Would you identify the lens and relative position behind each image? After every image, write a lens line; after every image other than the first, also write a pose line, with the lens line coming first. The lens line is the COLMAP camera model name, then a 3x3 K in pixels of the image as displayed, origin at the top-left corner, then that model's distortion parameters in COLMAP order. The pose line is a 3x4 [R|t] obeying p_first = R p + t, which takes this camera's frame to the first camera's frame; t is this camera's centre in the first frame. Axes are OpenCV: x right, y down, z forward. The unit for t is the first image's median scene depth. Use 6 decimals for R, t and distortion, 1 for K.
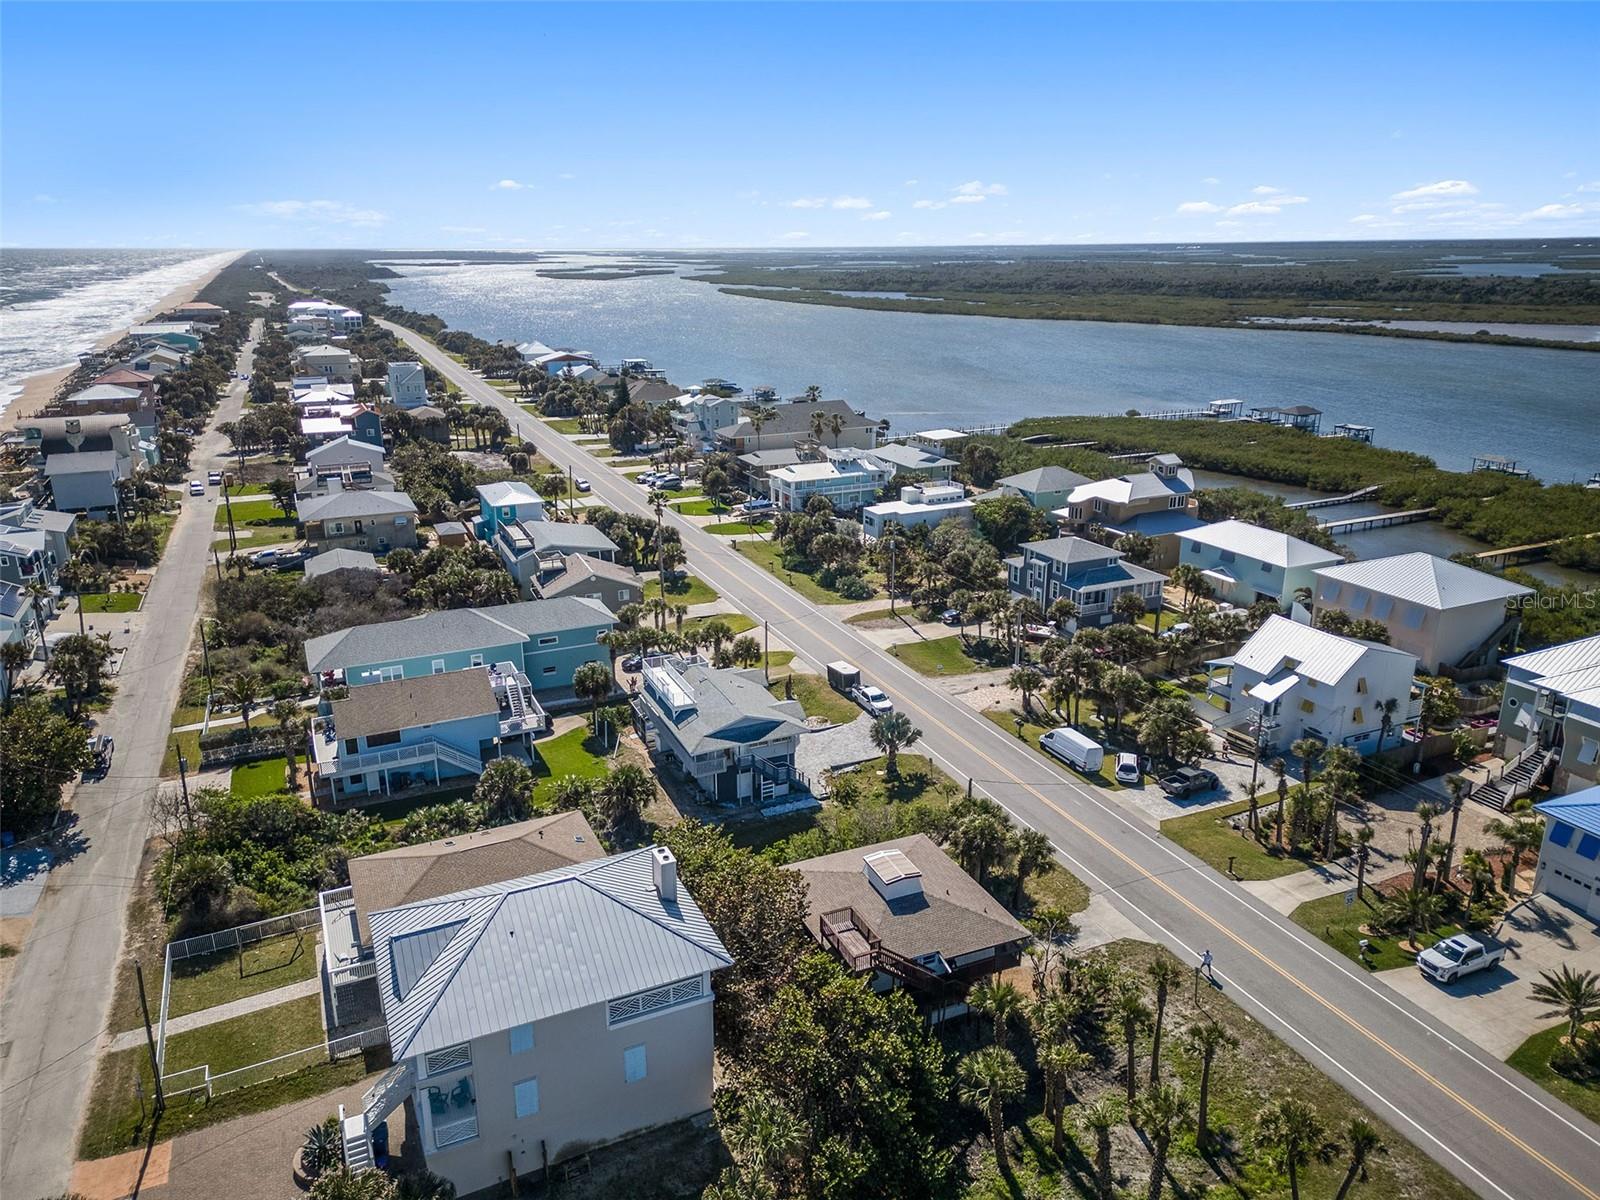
lens RADIAL K [[1099.4, 0, 800.0], [0, 1099.4, 600.0], [0, 0, 1]] dist [0.111357, -0.132601]
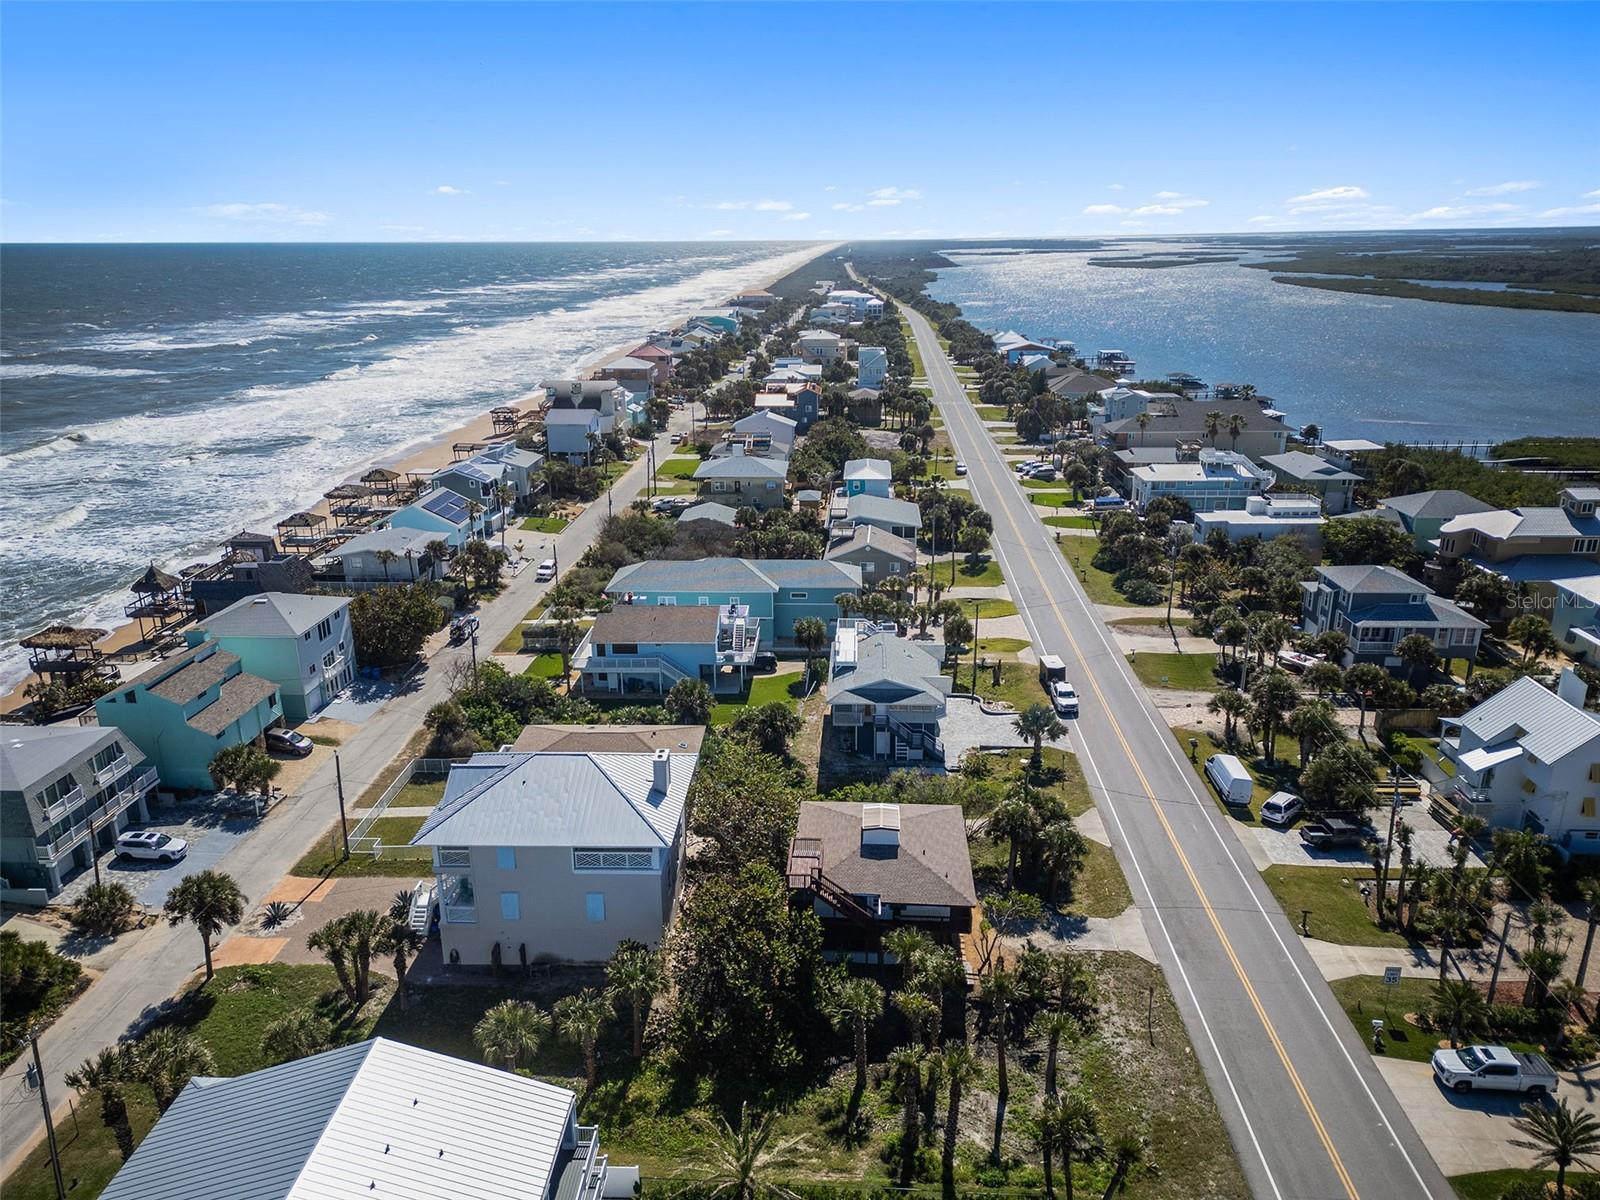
lens RADIAL K [[1099.4, 0, 800.0], [0, 1099.4, 600.0], [0, 0, 1]] dist [0.111357, -0.132601]
pose [[0.889781, 0.138907, -0.434735, 0.257043], [-0.134571, 0.990059, 0.040916, -0.004555], [0.436096, 0.022097, 0.899629, -0.017090]]
